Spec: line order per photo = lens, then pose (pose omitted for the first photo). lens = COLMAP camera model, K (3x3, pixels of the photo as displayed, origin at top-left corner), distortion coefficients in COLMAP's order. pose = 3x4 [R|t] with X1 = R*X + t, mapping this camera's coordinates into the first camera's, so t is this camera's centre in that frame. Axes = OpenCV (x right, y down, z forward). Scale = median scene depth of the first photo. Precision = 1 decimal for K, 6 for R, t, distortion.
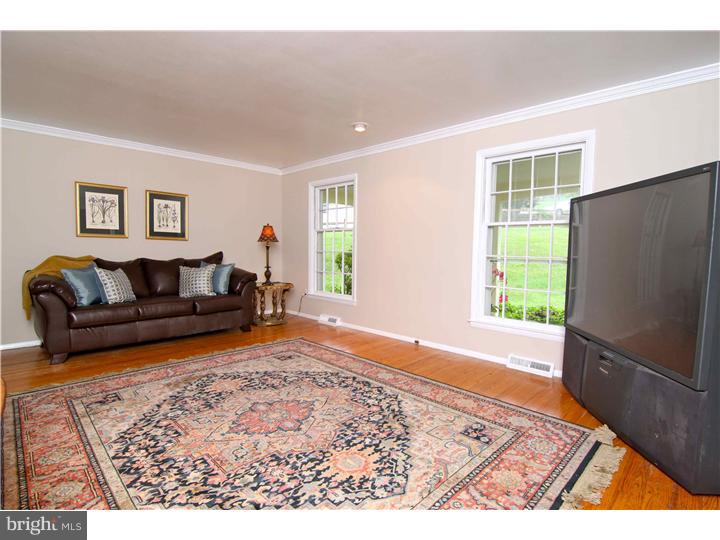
lens RADIAL K [[363.5, 0, 361.7], [0, 363.5, 266.9], [0, 0, 1]] dist [-0.004308, -0.001460]
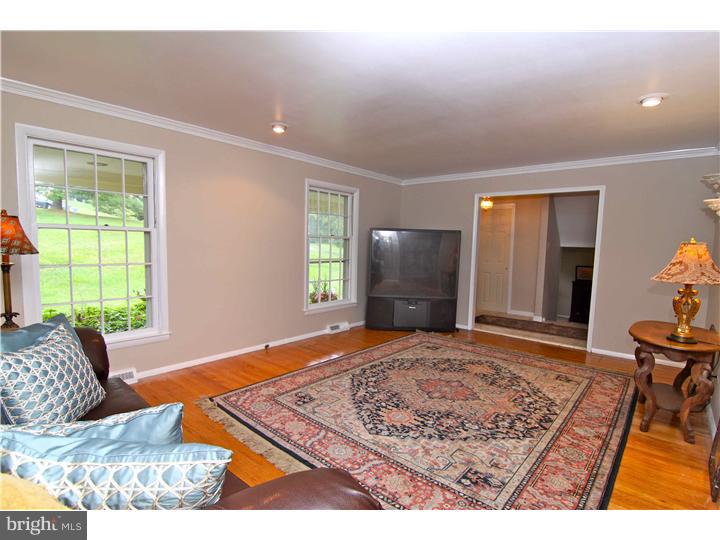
lens RADIAL K [[363.5, 0, 362.4], [0, 363.5, 270.2], [0, 0, 1]] dist [-0.004308, -0.001460]
pose [[-0.068866, -0.088203, 0.993719, -1.374486], [0.028862, 0.995491, 0.090360, -0.149232], [-0.997208, 0.034903, -0.066010, 1.244472]]
